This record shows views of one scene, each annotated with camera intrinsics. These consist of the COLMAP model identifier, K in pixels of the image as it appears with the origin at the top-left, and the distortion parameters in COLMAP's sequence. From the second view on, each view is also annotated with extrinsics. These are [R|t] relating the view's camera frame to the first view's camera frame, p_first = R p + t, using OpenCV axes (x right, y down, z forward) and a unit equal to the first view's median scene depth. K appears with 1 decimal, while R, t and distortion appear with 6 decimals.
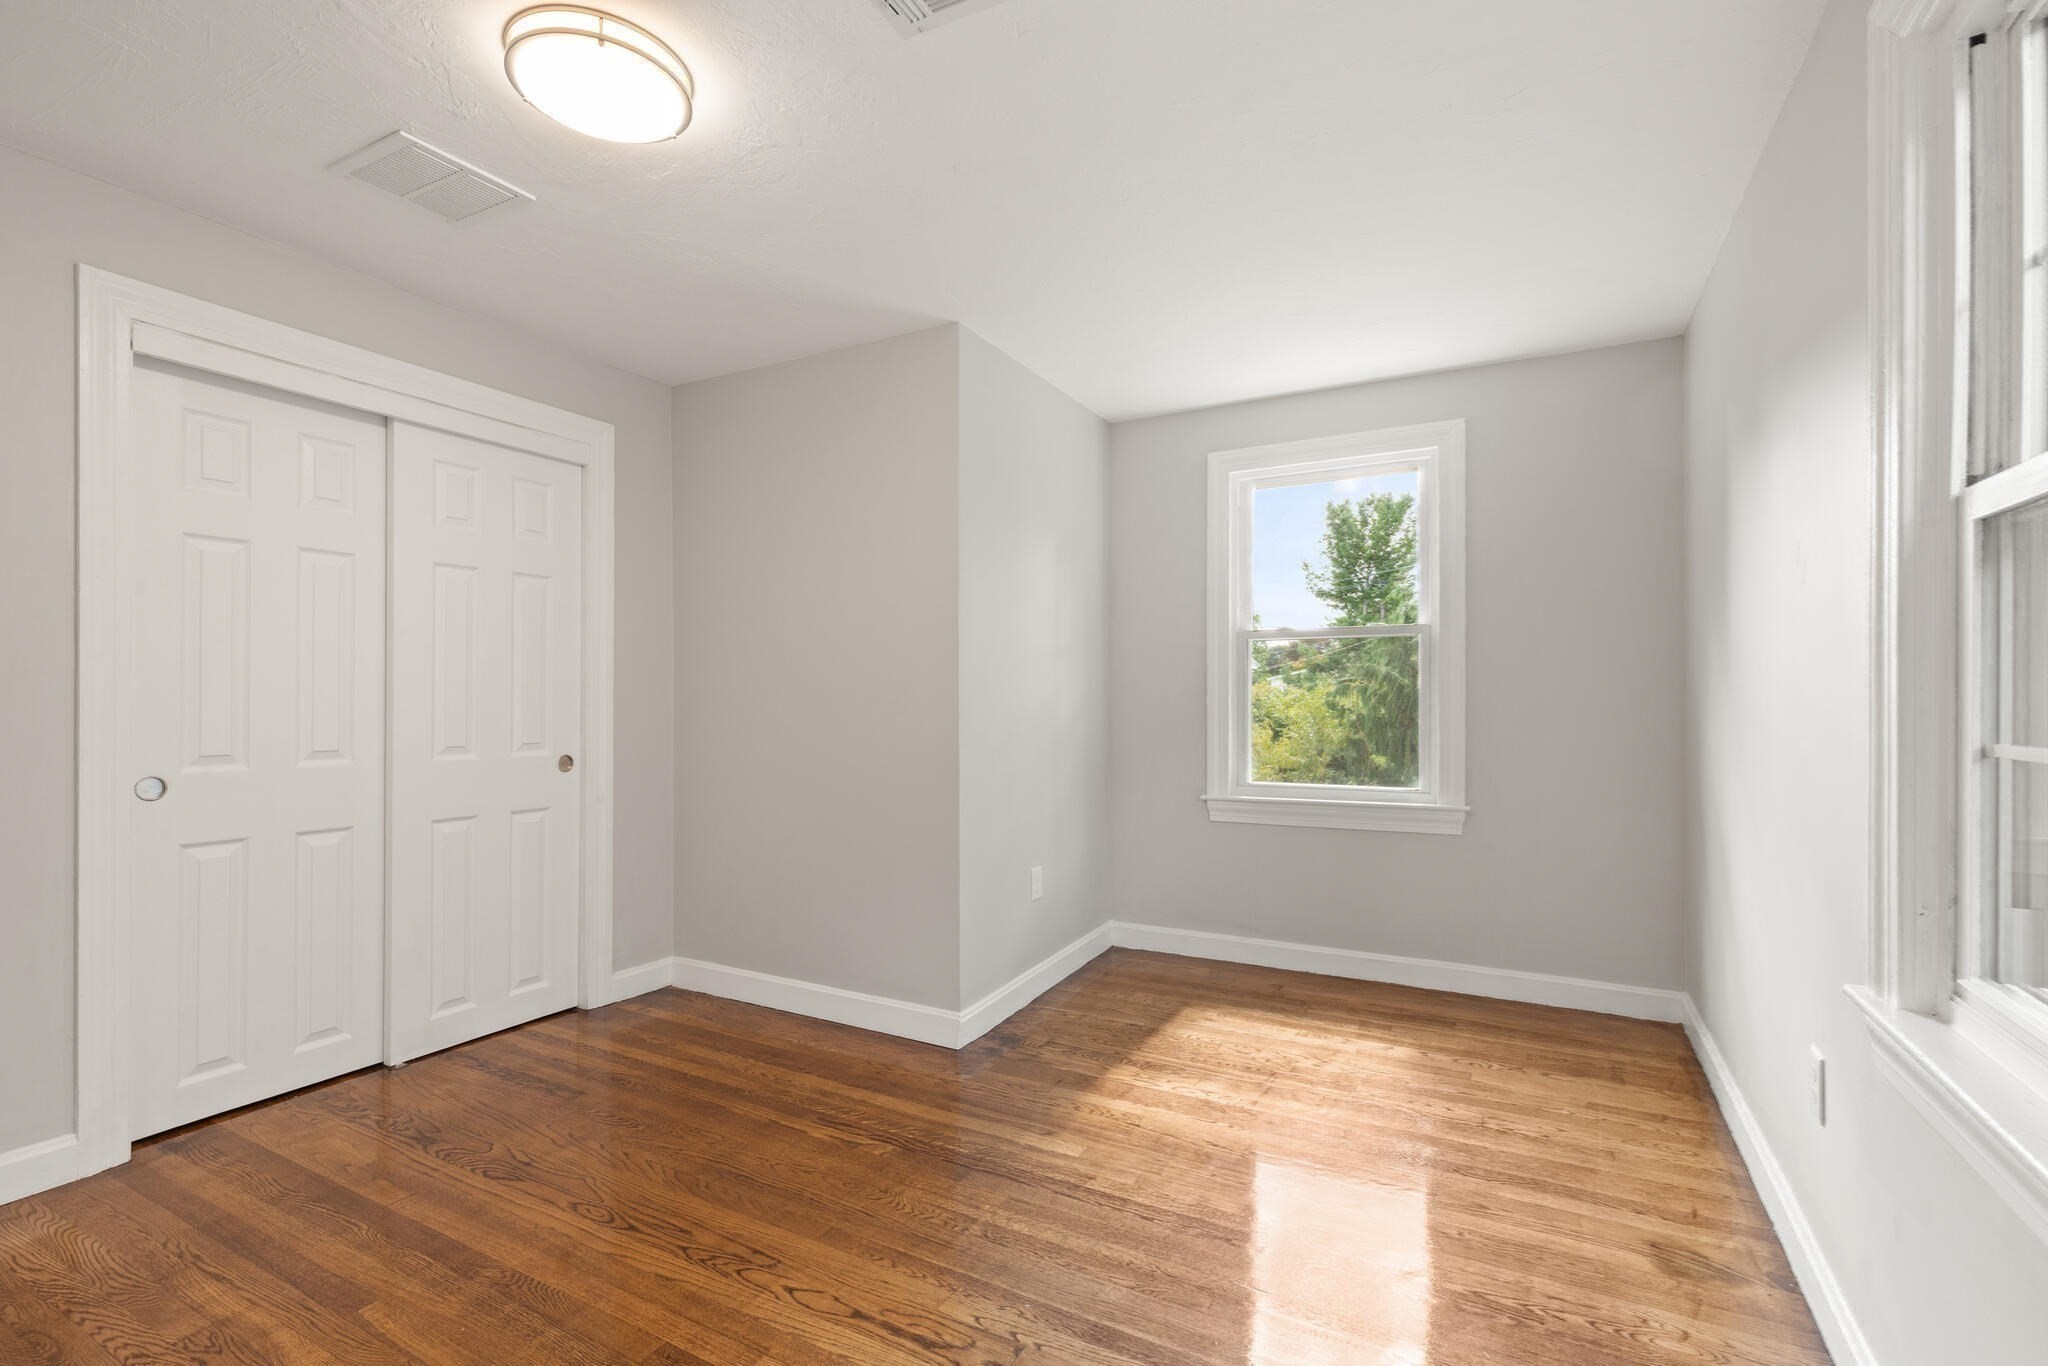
lens RADIAL K [[933.0, 0, 1041.4], [0, 933.0, 699.8], [0, 0, 1]] dist [0.006799, -0.000341]
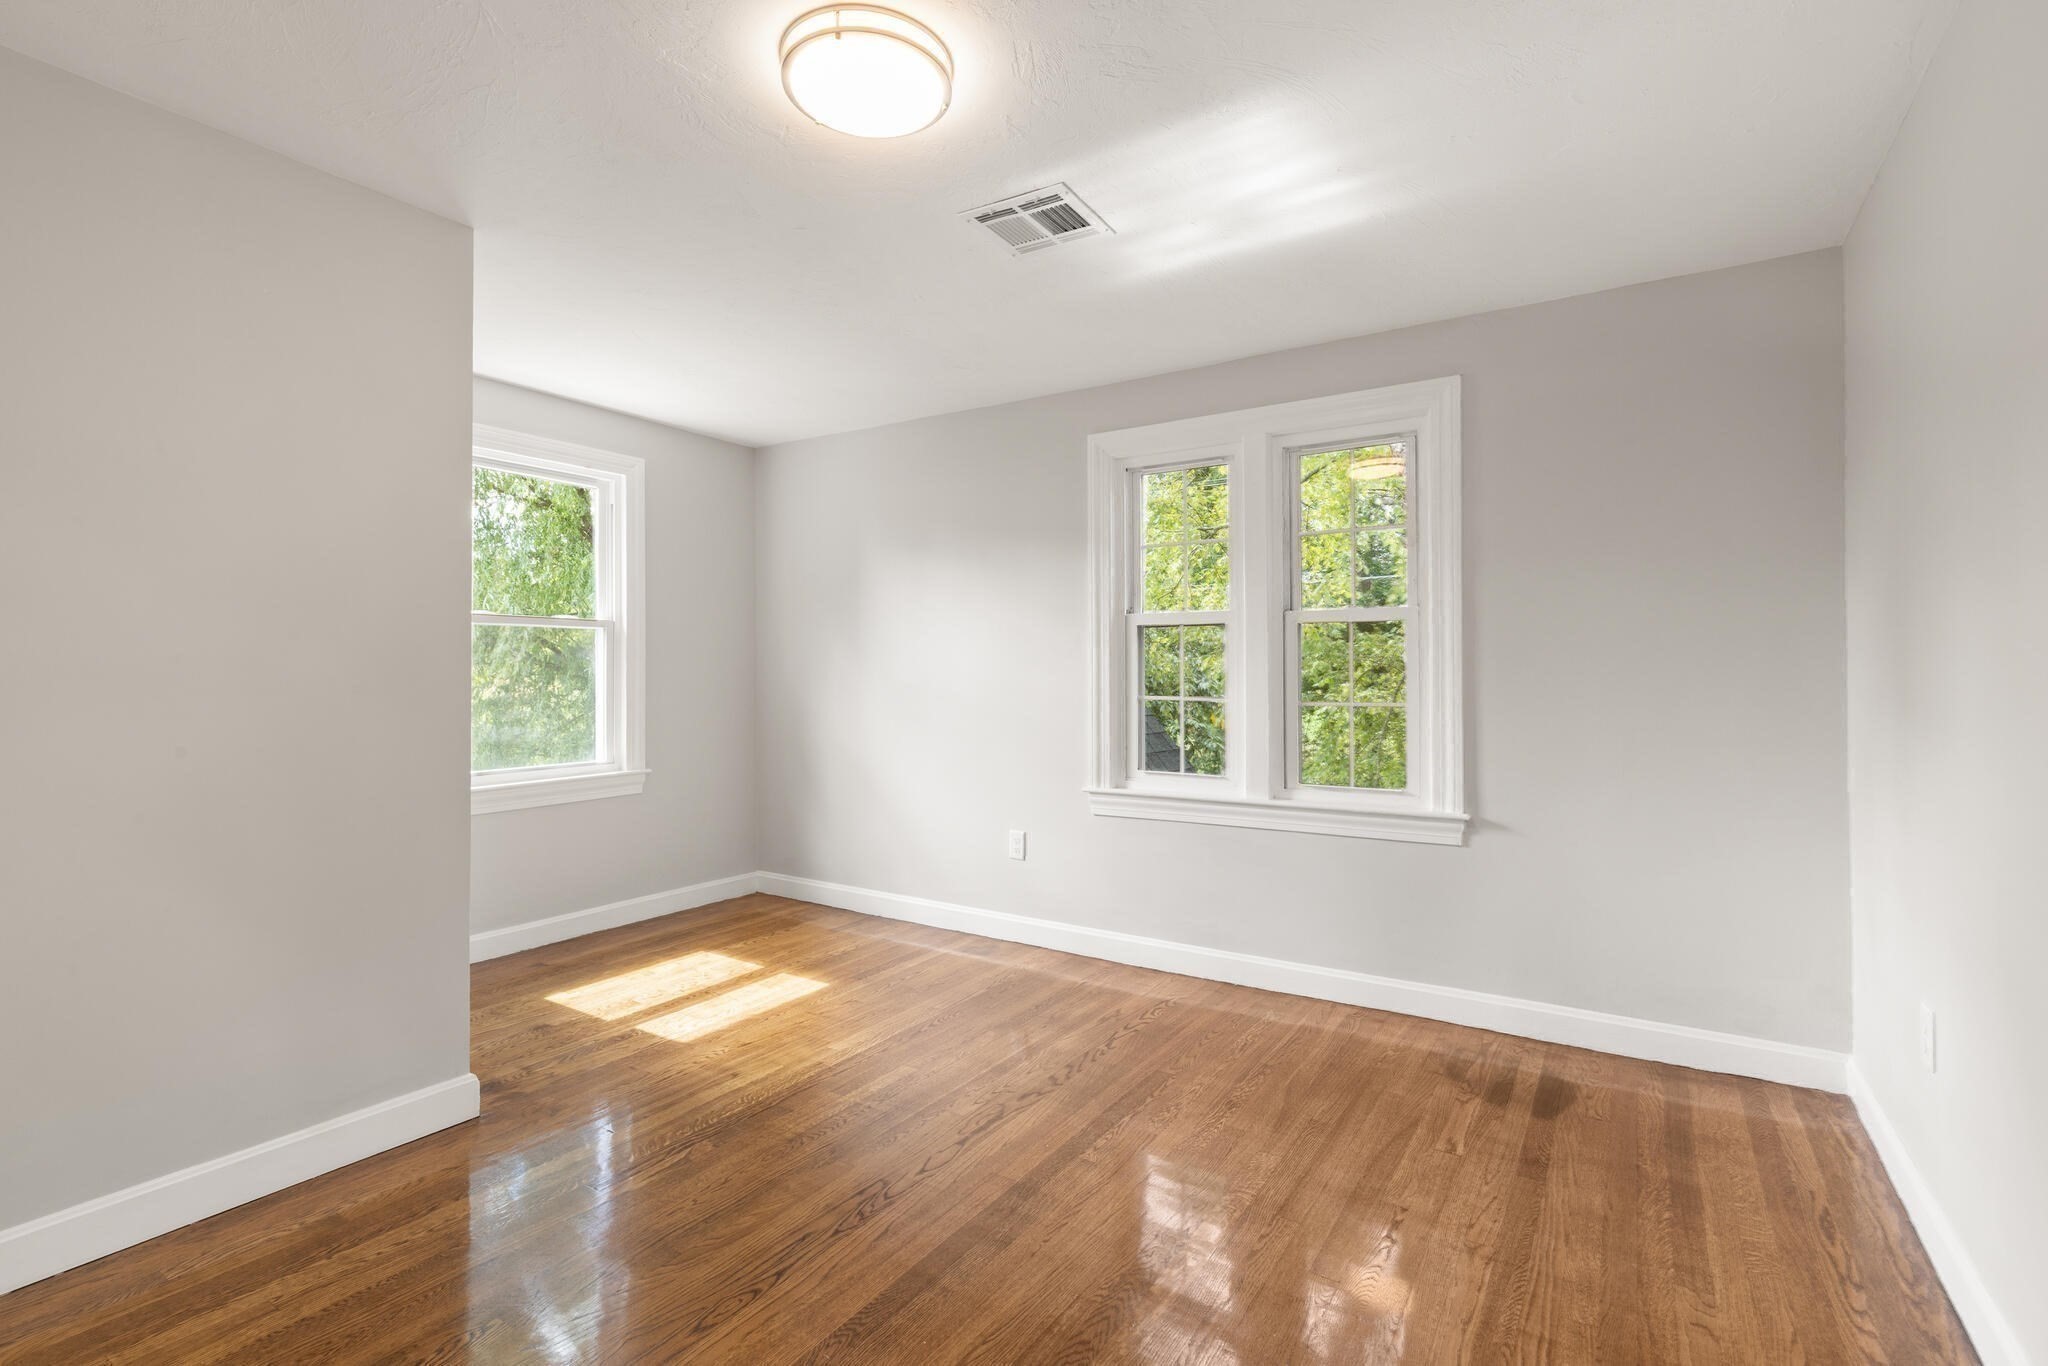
lens RADIAL K [[933.0, 0, 1025.6], [0, 933.0, 687.3], [0, 0, 1]] dist [0.006799, -0.000341]
pose [[0.082639, -0.012182, 0.996505, -1.169765], [0.007554, 0.999904, 0.011597, -0.011448], [-0.996551, 0.006569, 0.082723, 0.607244]]
